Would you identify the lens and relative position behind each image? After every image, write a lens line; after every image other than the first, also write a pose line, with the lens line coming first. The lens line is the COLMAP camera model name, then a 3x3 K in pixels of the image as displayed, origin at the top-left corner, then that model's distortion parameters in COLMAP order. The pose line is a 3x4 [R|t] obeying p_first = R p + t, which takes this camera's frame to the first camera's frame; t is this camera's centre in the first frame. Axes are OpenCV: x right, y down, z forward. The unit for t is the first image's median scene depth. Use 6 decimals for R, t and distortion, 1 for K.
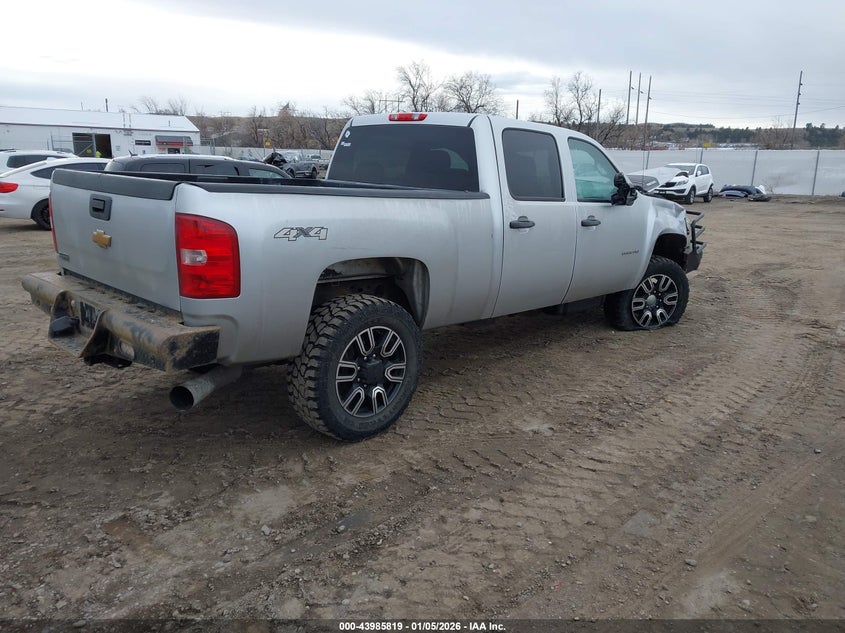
lens RADIAL K [[657.3, 0, 422.5], [0, 657.3, 316.5], [0, 0, 1]] dist [0.004116, 0.003943]
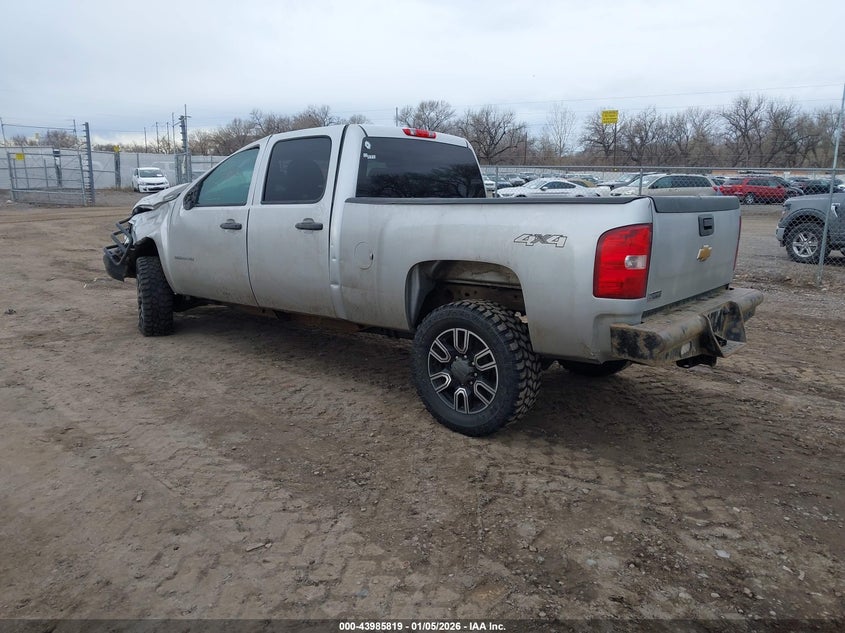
lens RADIAL K [[657.3, 0, 422.5], [0, 657.3, 316.5], [0, 0, 1]] dist [0.004116, 0.003943]
pose [[-0.057865, -0.234009, 0.970511, -1.190784], [0.214072, 0.946619, 0.241011, -0.294487], [-0.975102, 0.221705, -0.004682, 1.129958]]
